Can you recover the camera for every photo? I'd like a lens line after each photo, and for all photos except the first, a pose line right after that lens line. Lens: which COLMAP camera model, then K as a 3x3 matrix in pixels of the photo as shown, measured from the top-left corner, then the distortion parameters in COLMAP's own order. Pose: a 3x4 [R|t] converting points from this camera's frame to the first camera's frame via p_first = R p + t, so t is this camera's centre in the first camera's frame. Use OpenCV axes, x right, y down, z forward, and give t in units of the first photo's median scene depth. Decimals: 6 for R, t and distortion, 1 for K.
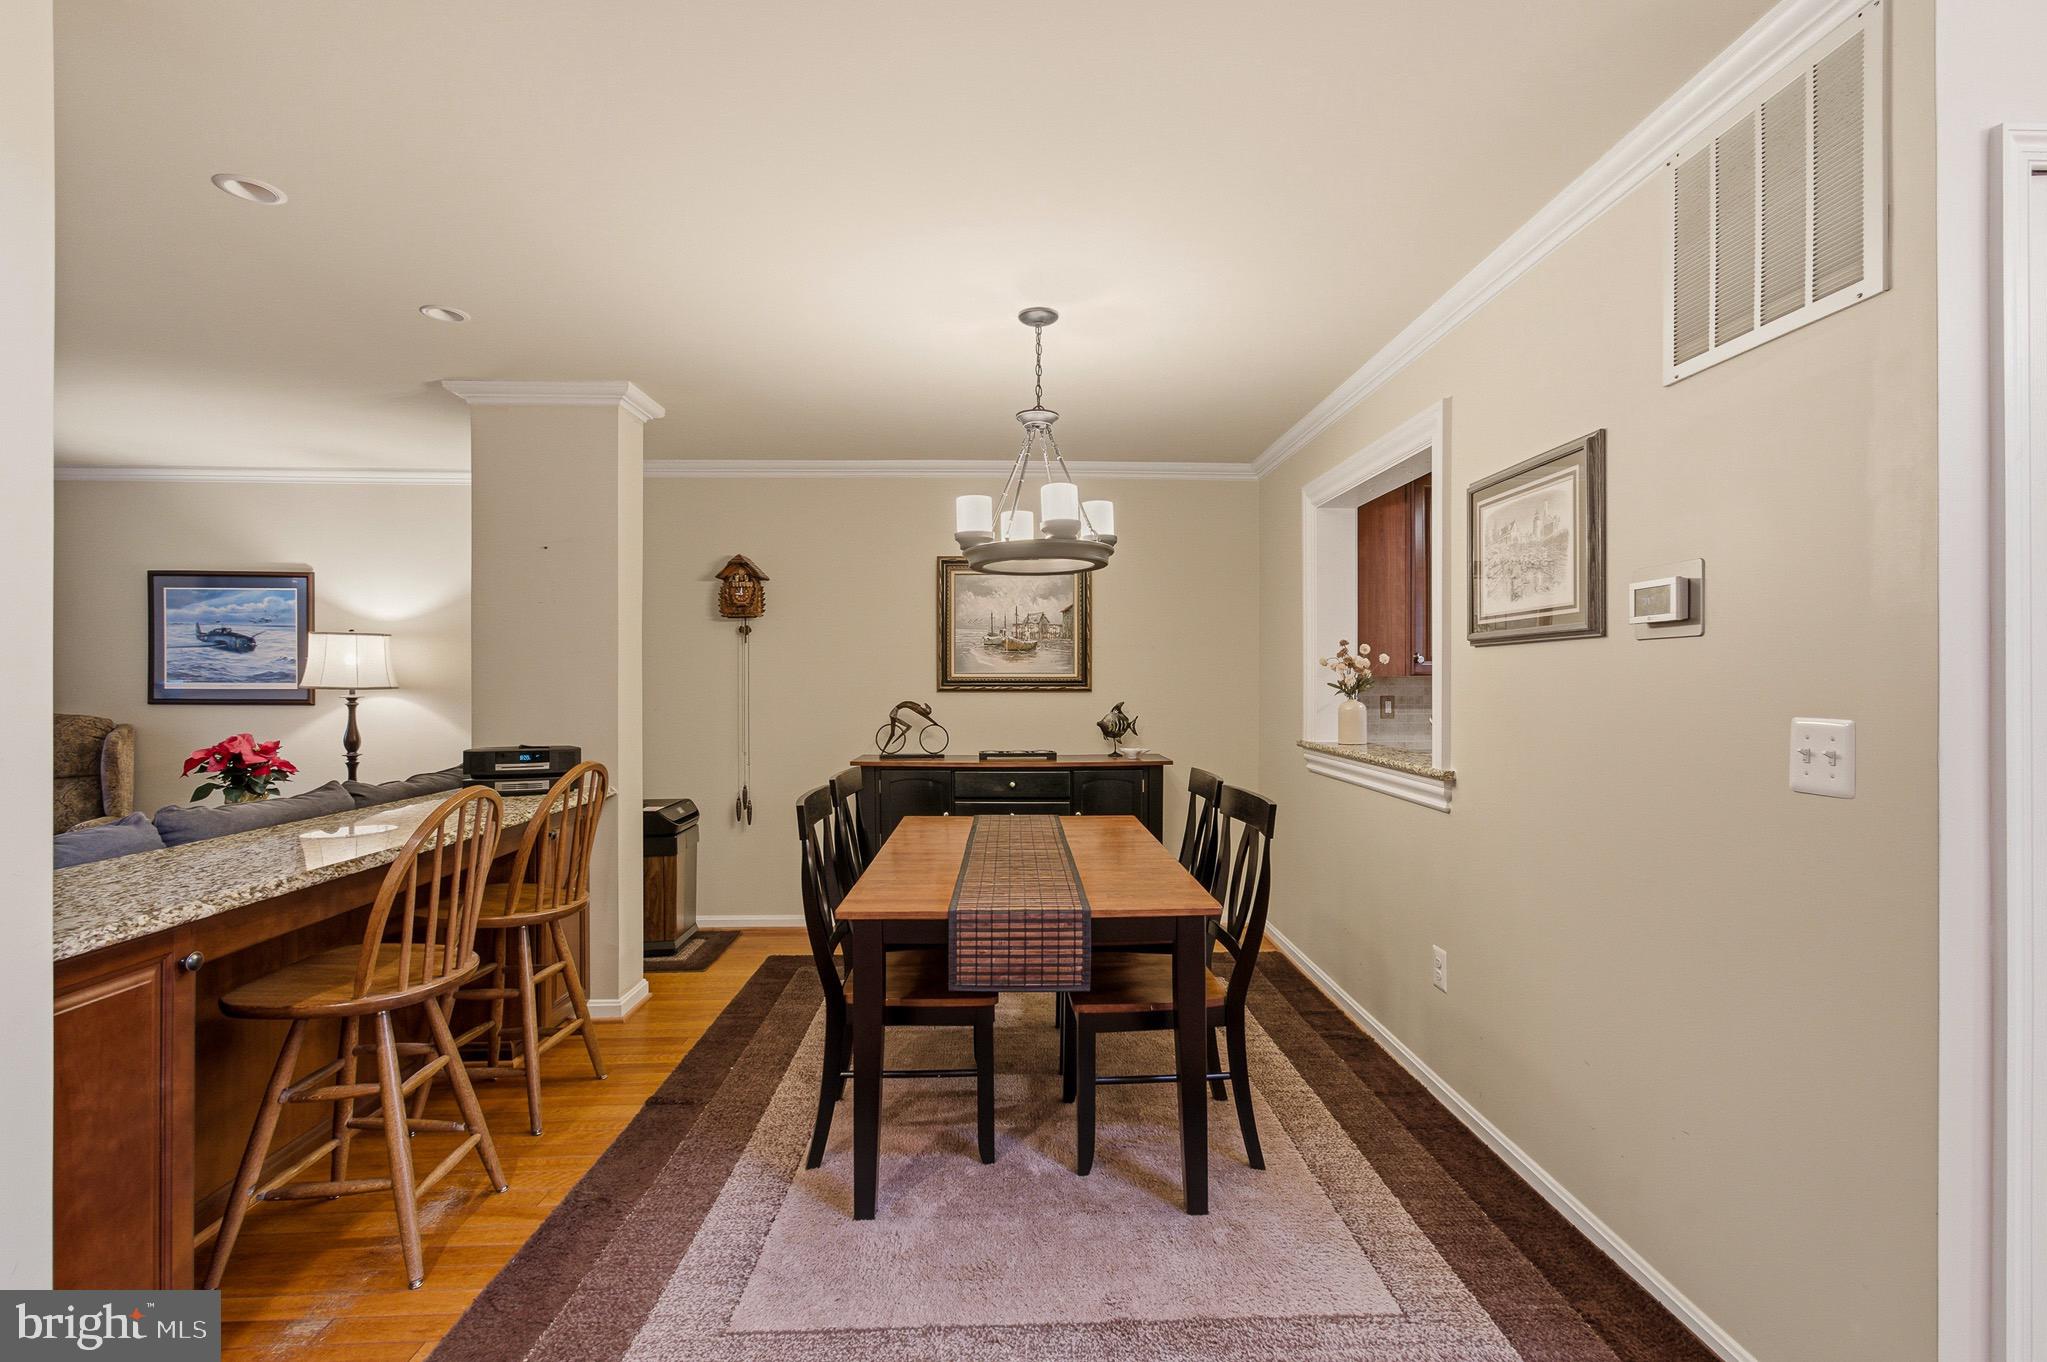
lens RADIAL K [[918.9, 0, 1033.8], [0, 918.9, 679.7], [0, 0, 1]] dist [-0.012936, 0.010632]
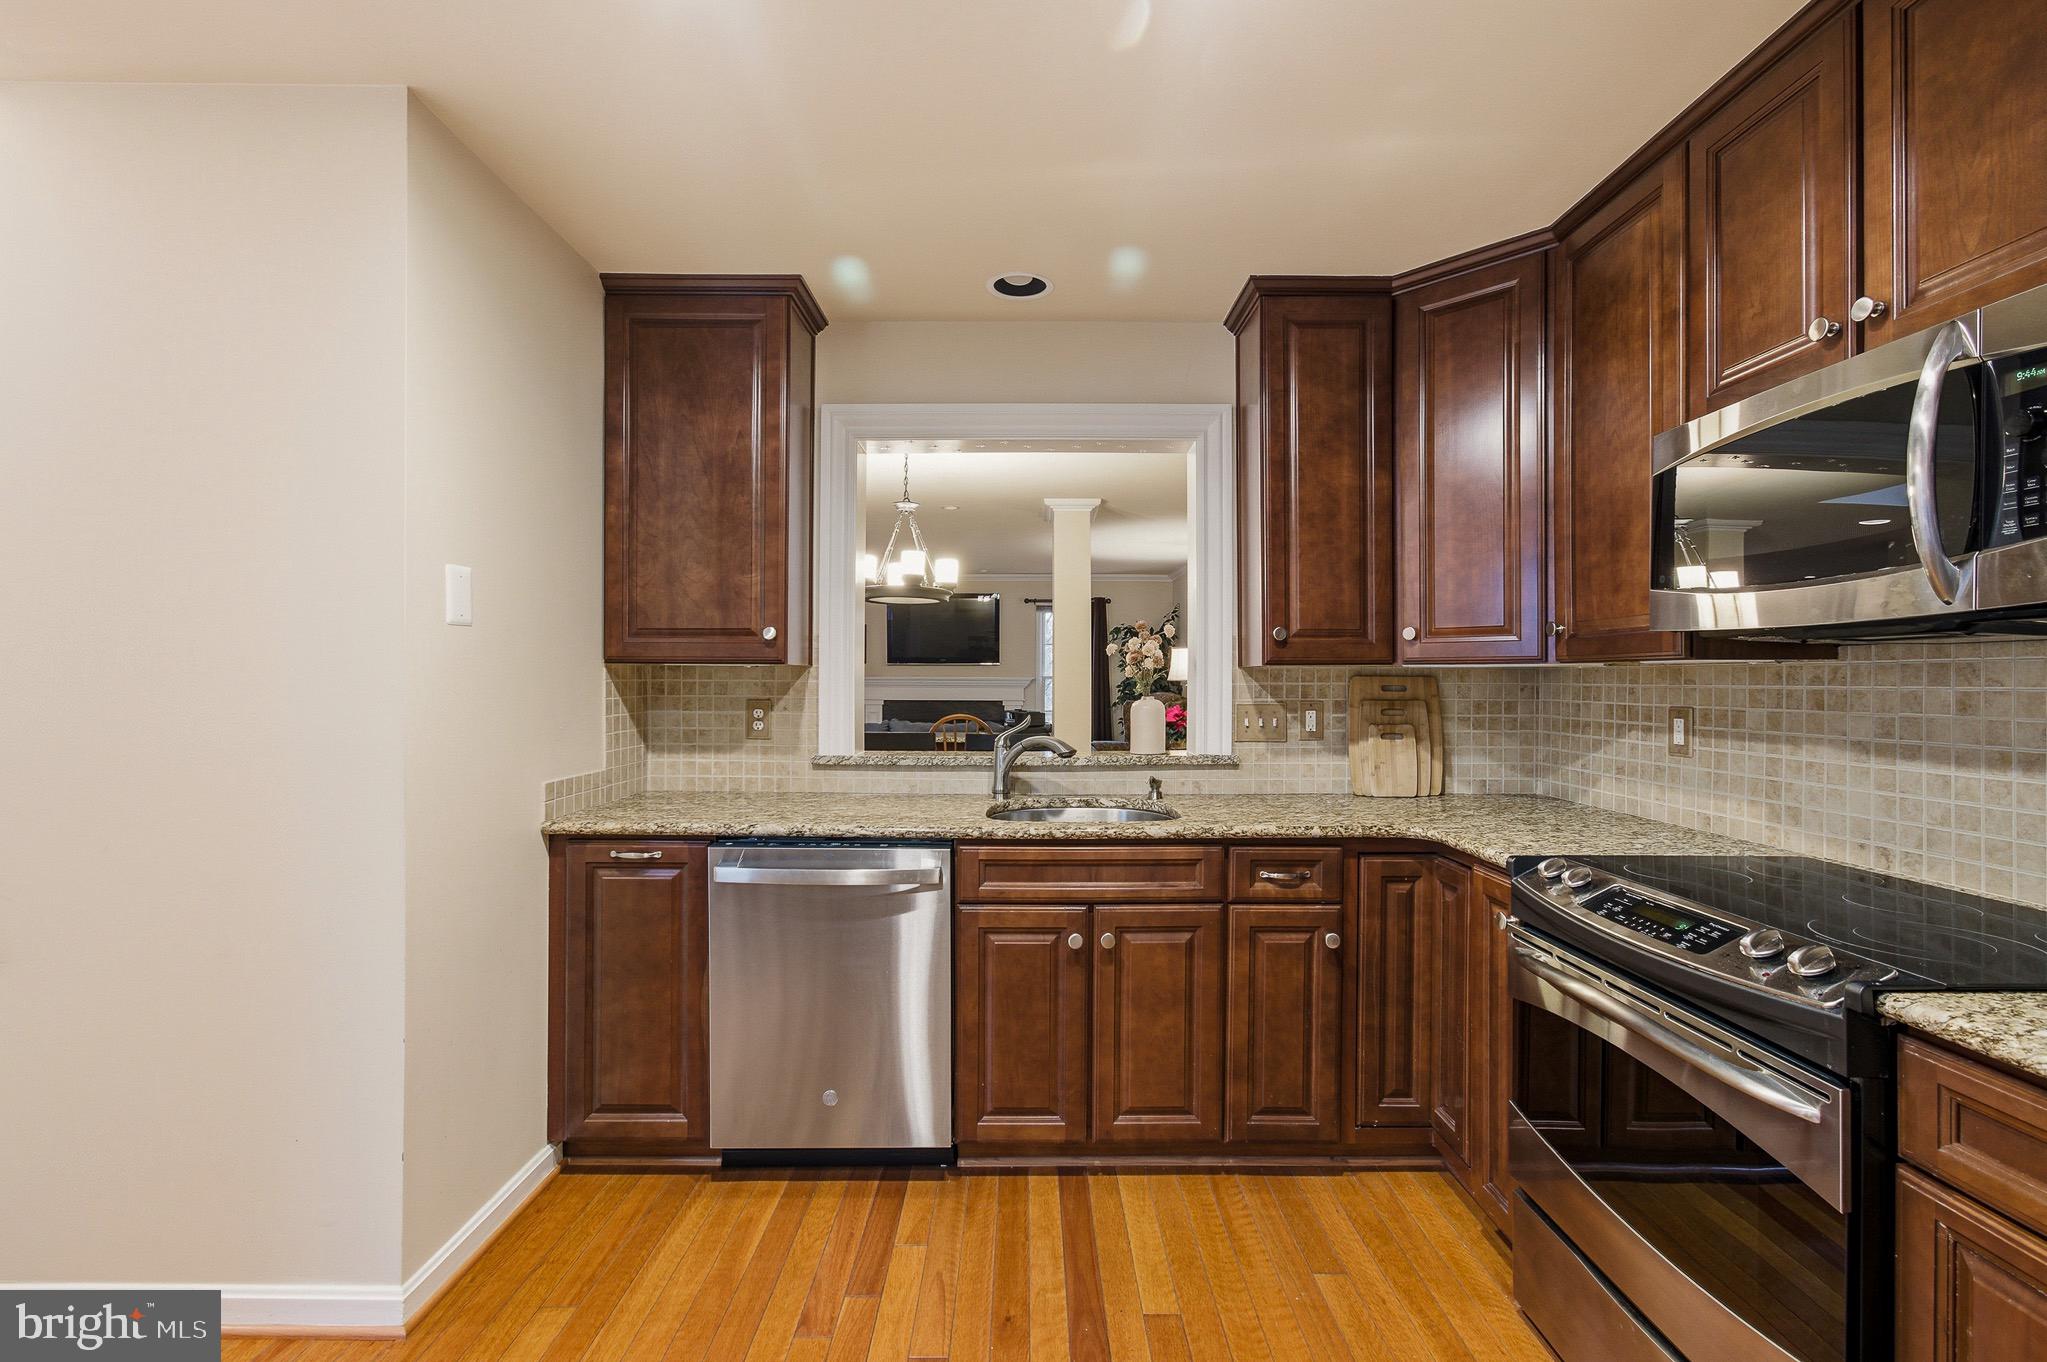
lens RADIAL K [[905.3, 0, 1031.3], [0, 905.3, 677.3], [0, 0, 1]] dist [-0.007652, 0.005528]
pose [[-0.014976, 0.002032, -0.999886, 0.919205], [-0.005631, 0.999982, 0.002117, 0.003321], [0.999872, 0.005663, -0.014964, 0.734771]]
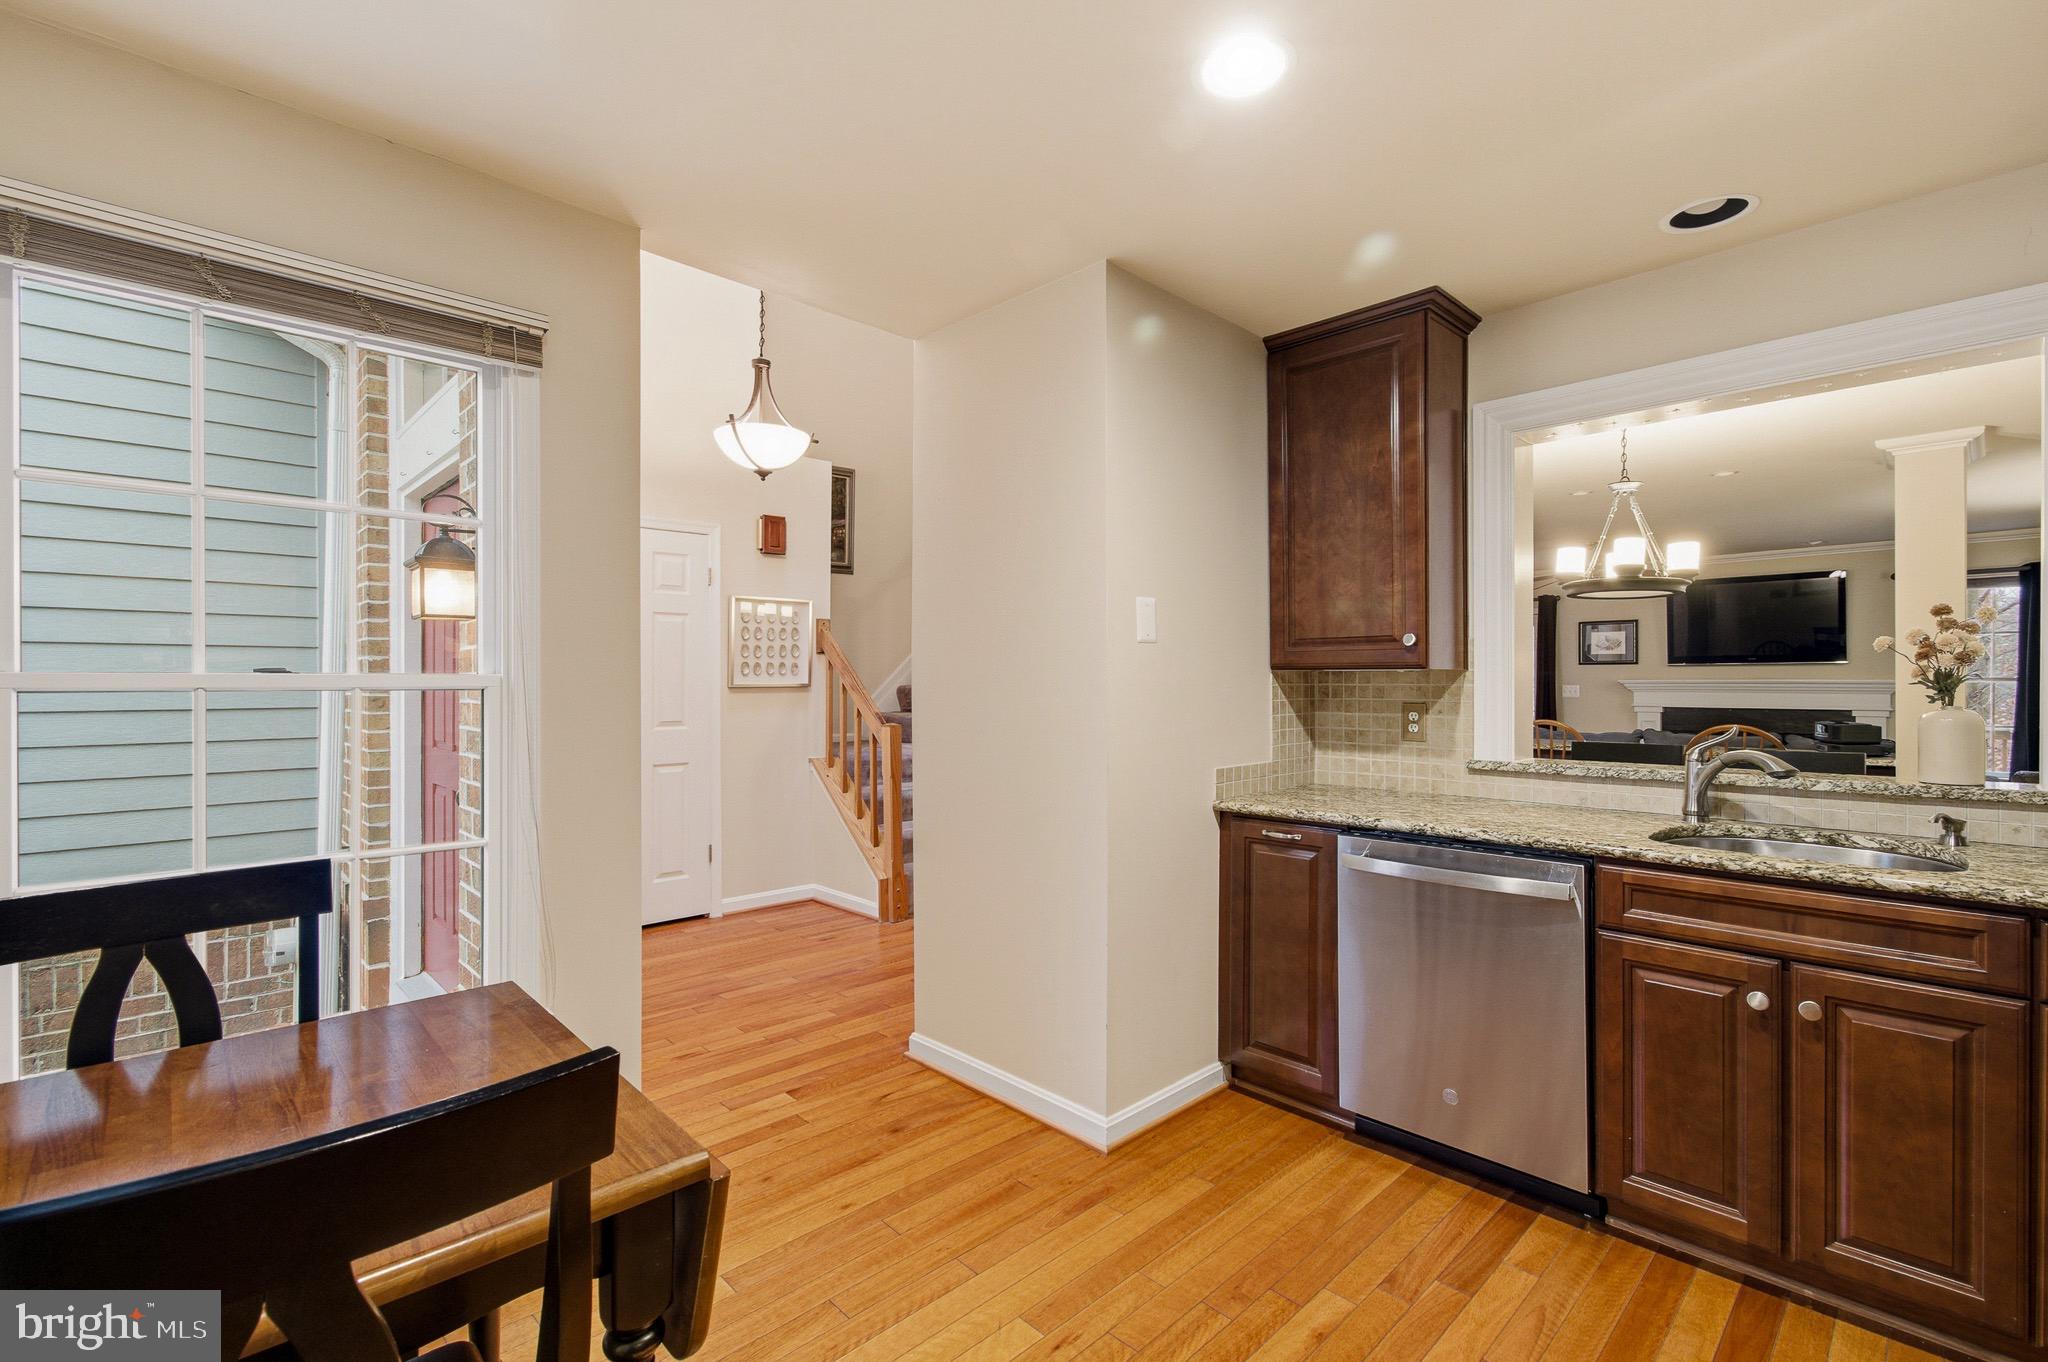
lens RADIAL K [[919.3, 0, 1028.6], [0, 919.3, 679.6], [0, 0, 1]] dist [-0.012936, 0.010632]
pose [[-0.734105, 0.000294, -0.679036, 0.942435], [0.000922, 0.999999, -0.000564, 0.004537], [0.679036, -0.001040, -0.734105, 0.831088]]
